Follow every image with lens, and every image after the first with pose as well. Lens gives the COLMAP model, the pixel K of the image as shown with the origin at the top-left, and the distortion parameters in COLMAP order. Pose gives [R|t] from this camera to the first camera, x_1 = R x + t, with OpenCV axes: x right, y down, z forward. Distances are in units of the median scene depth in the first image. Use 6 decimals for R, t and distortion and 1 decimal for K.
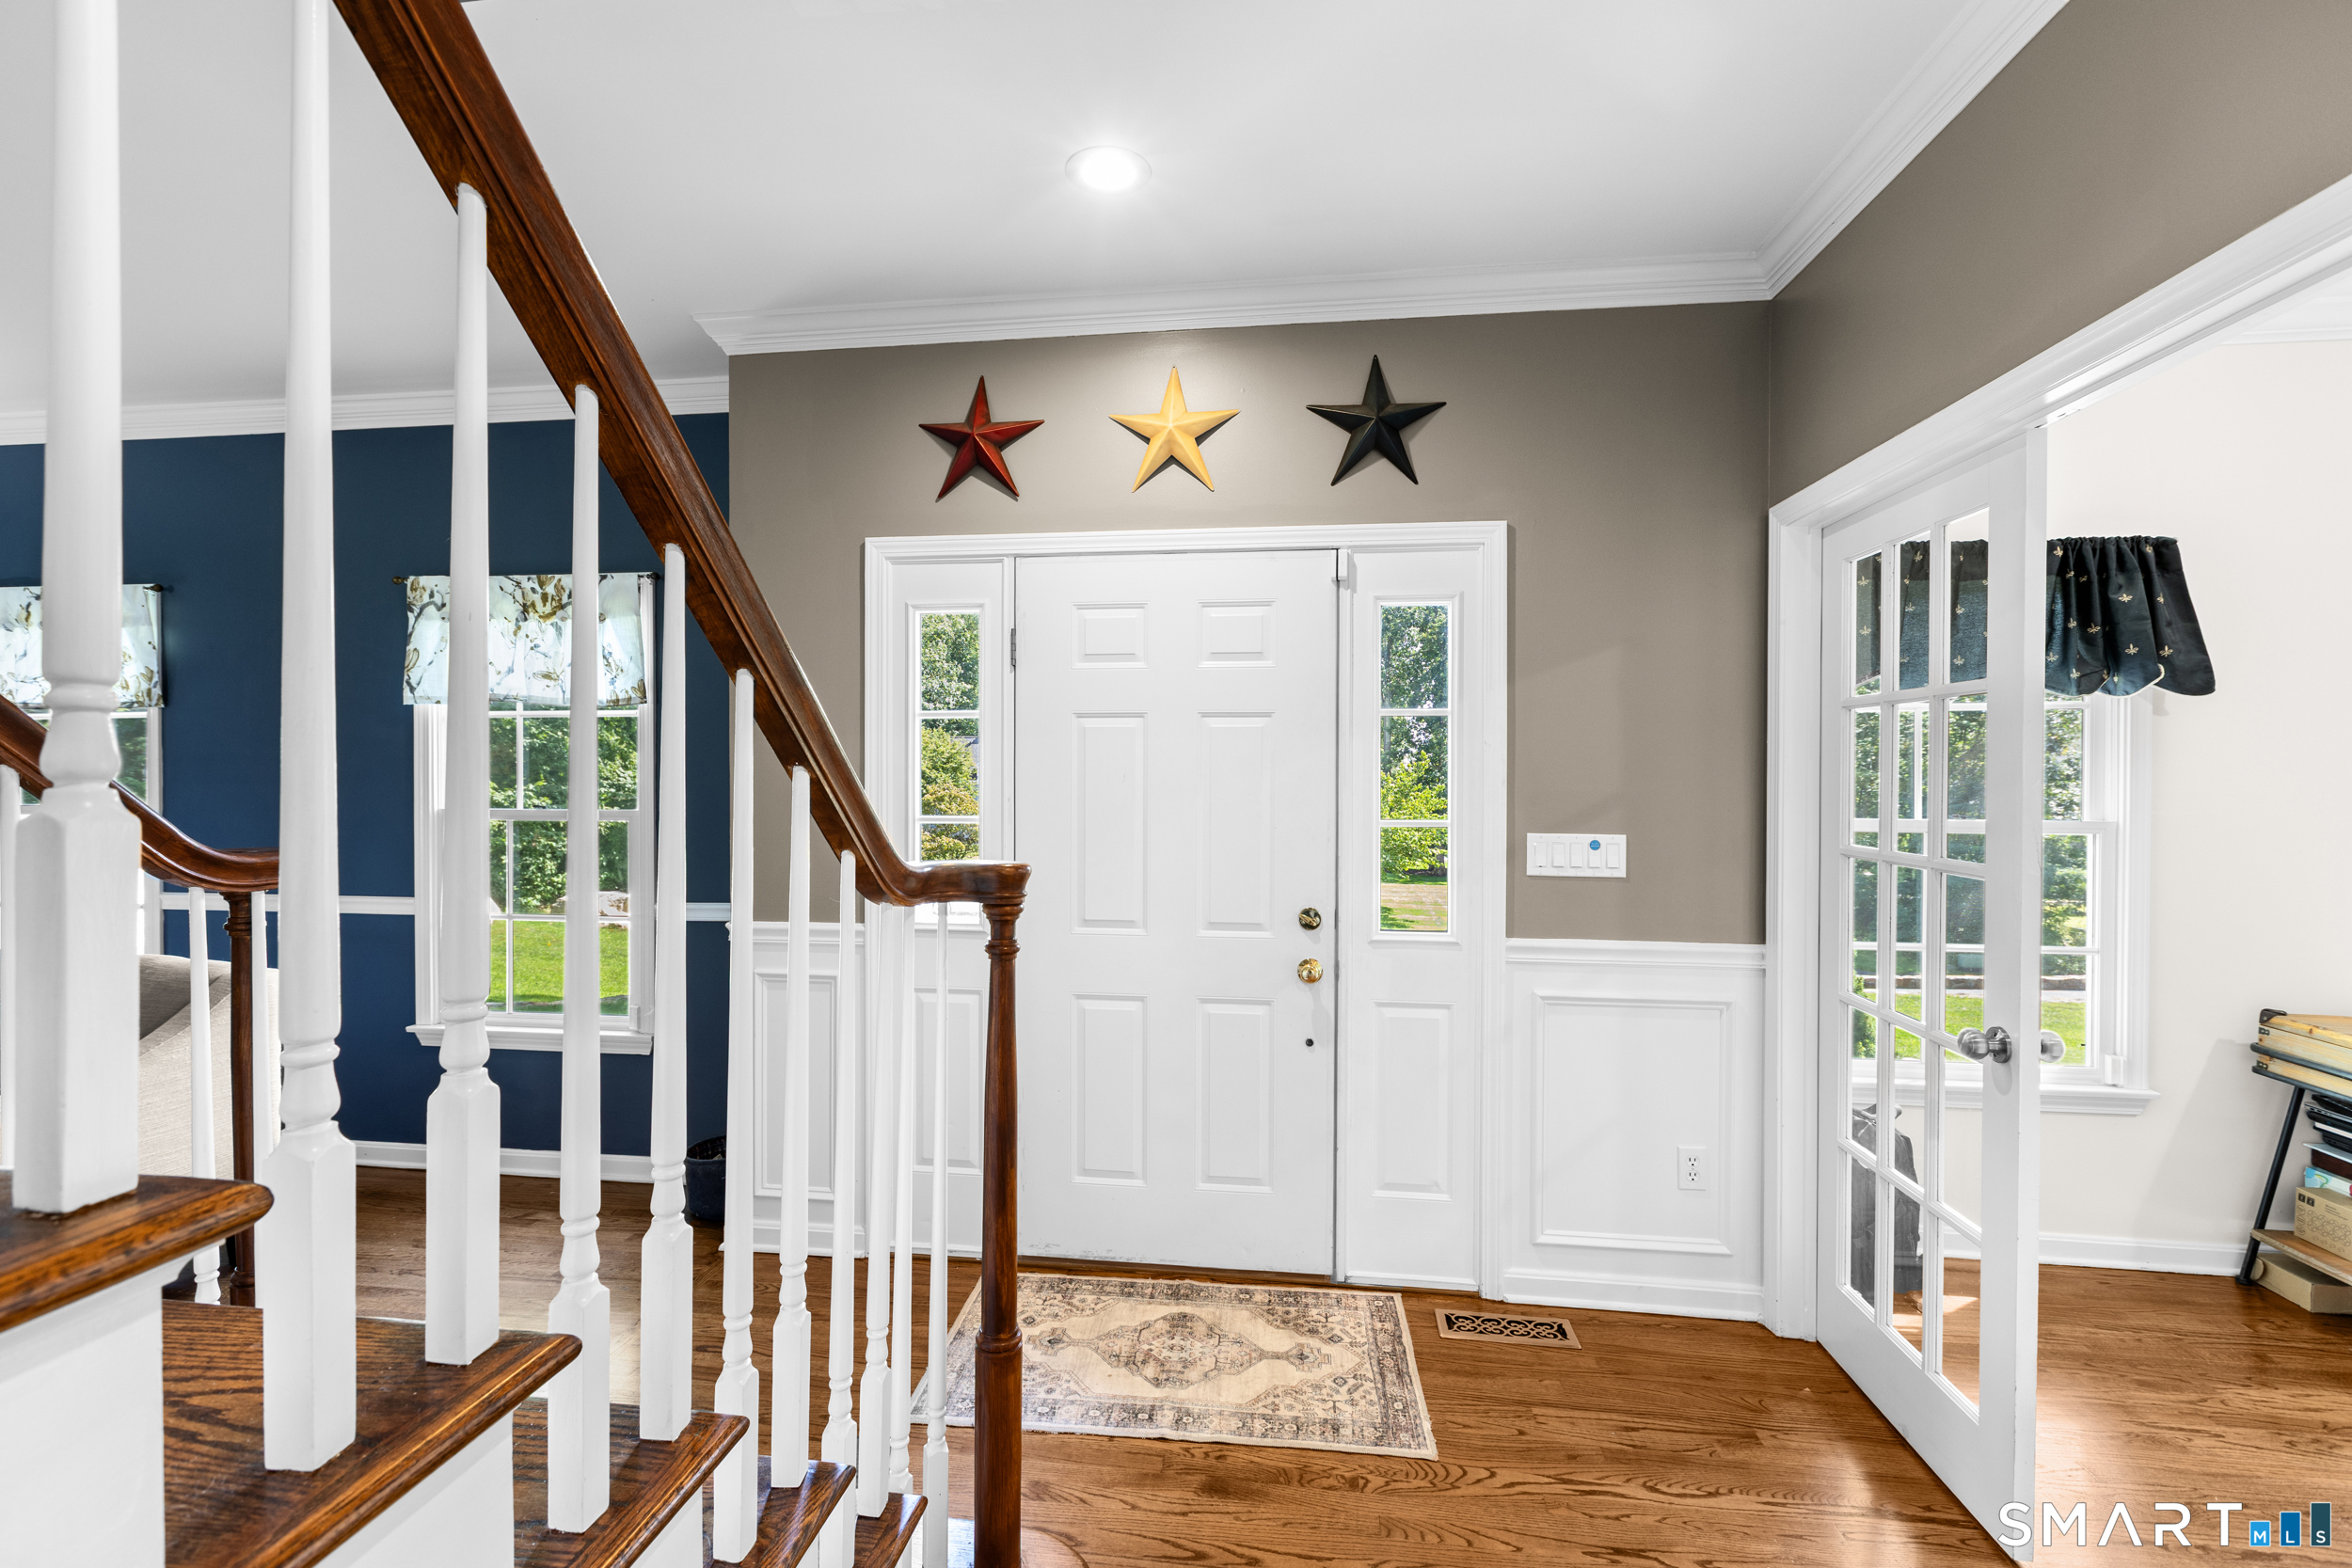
lens RADIAL K [[1042.8, 0, 1165.1], [0, 1042.8, 778.8], [0, 0, 1]] dist [-0.002771, 0.000847]
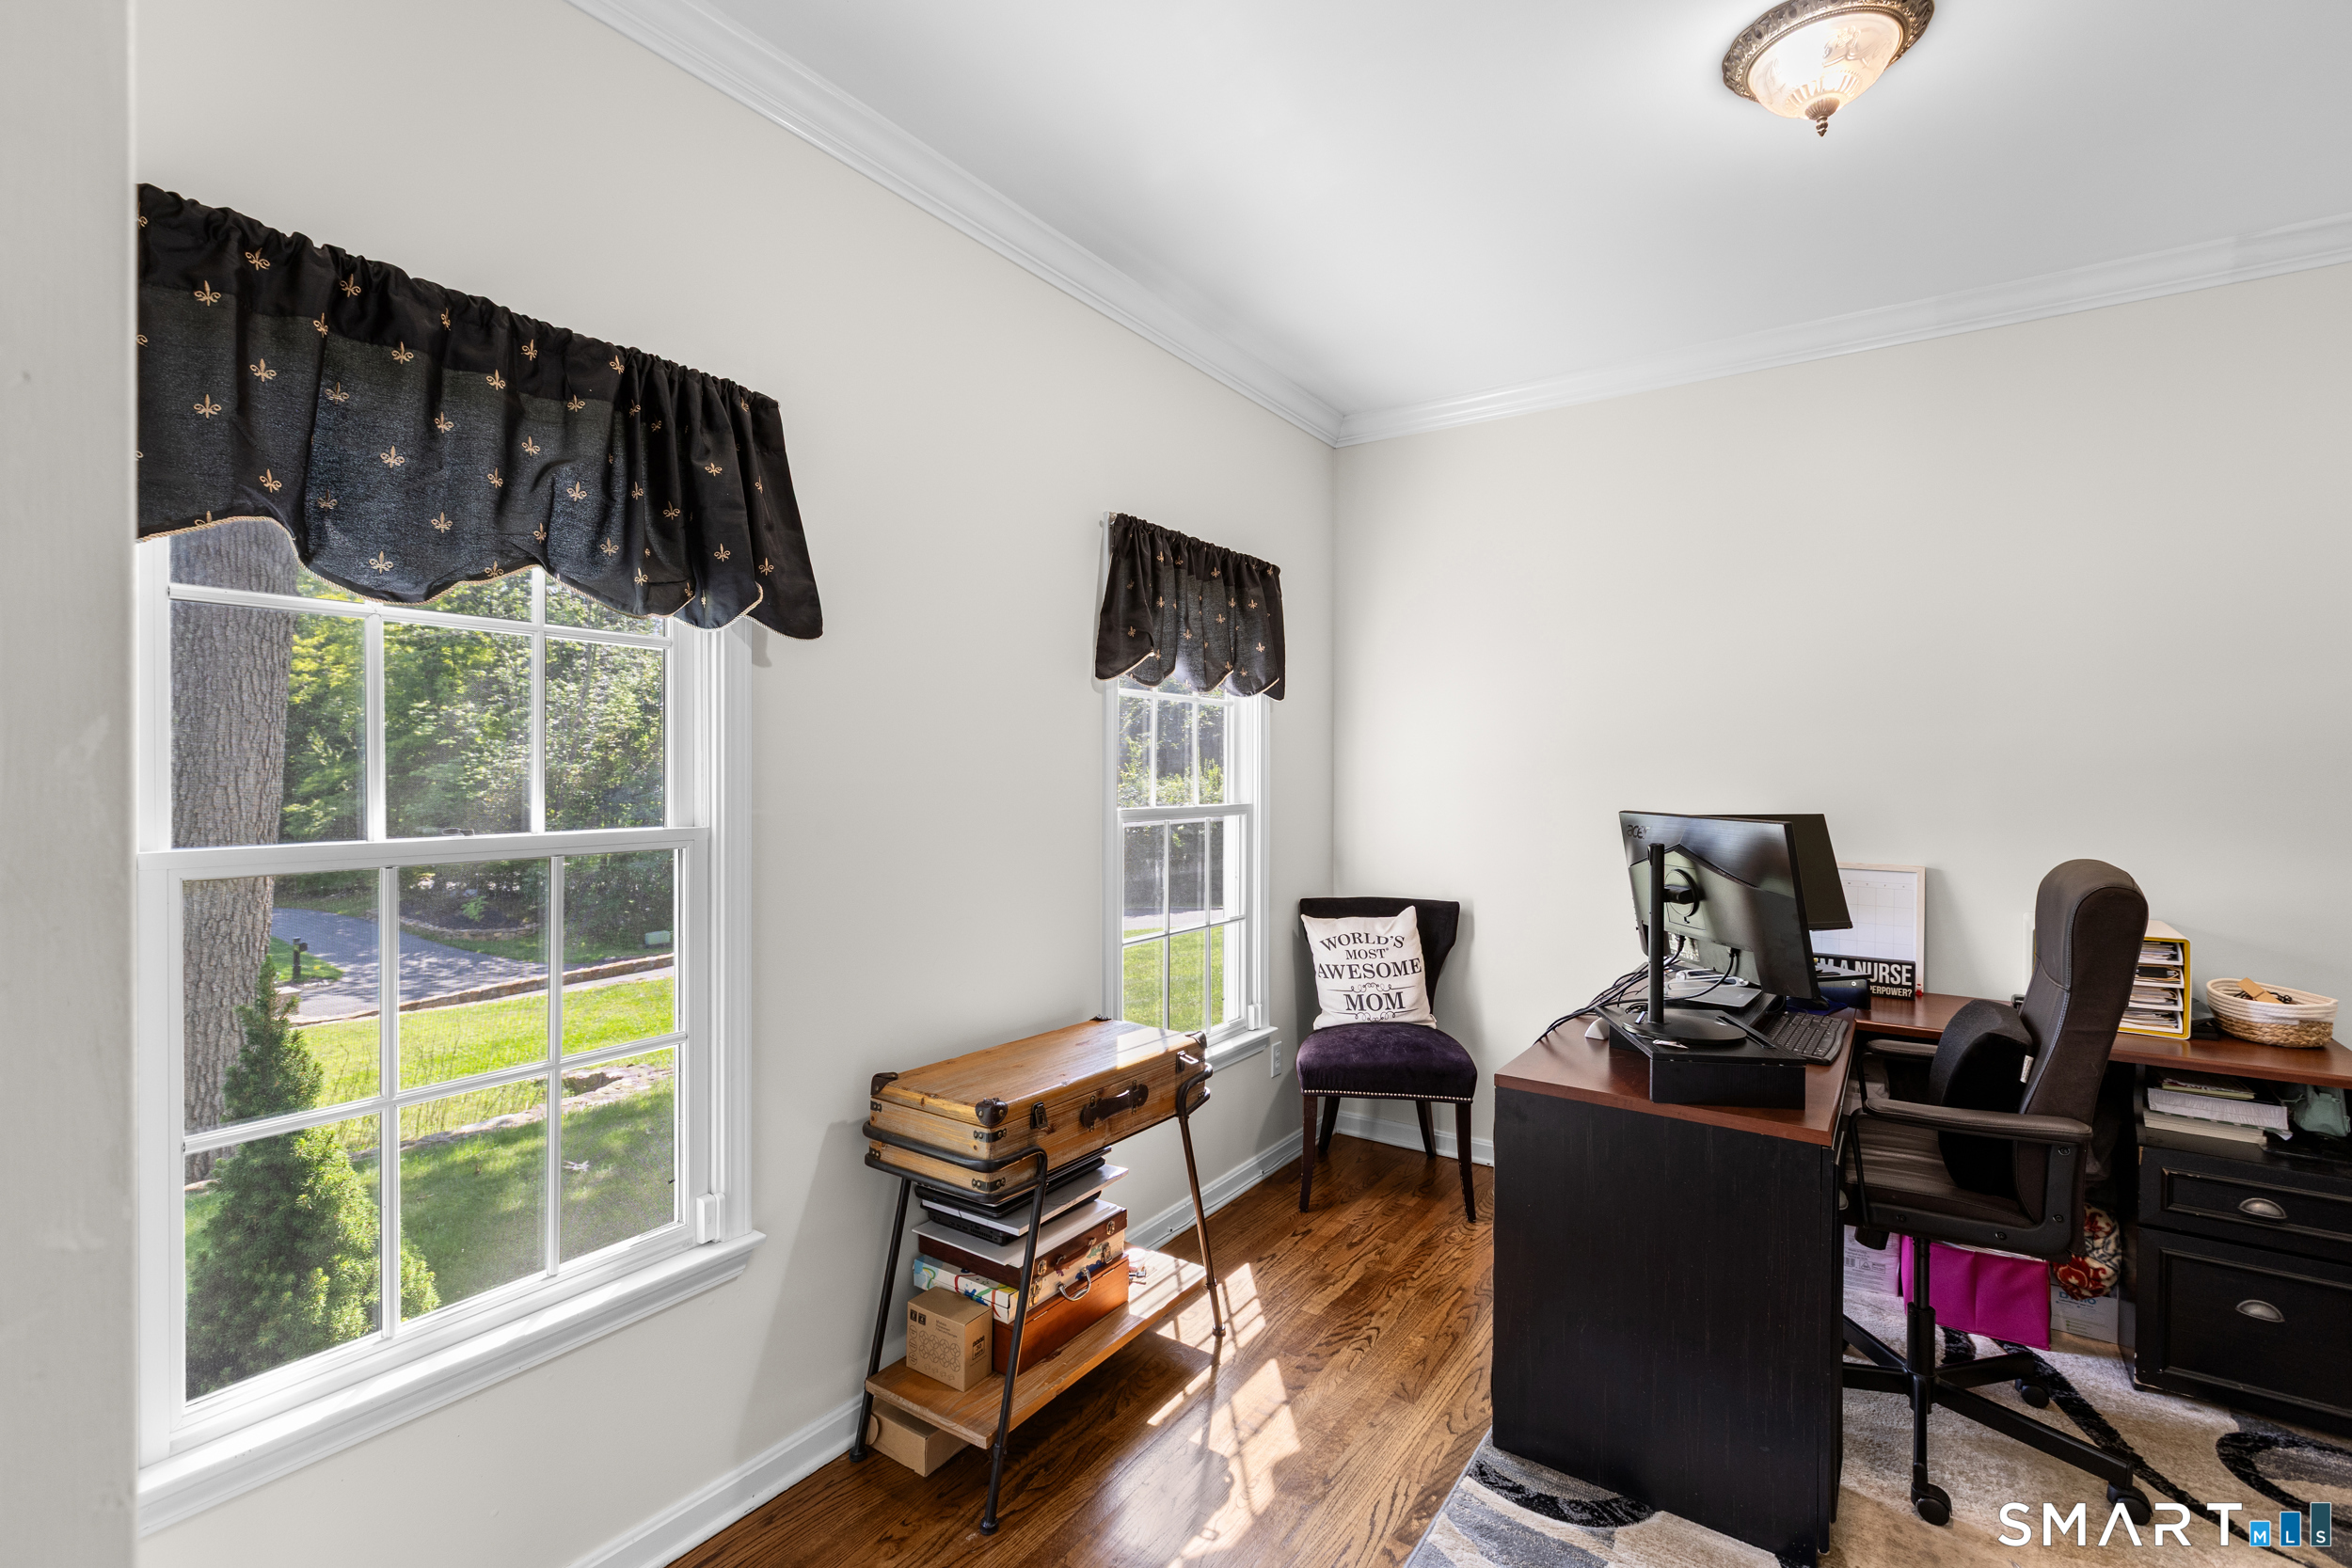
lens RADIAL K [[1042.8, 0, 1170.1], [0, 1042.8, 778.2], [0, 0, 1]] dist [-0.002771, 0.000847]
pose [[0.448389, -0.009131, 0.893792, 0.482284], [0.005966, 0.999956, 0.007222, 0.008581], [-0.893819, 0.002094, 0.448424, 0.472834]]
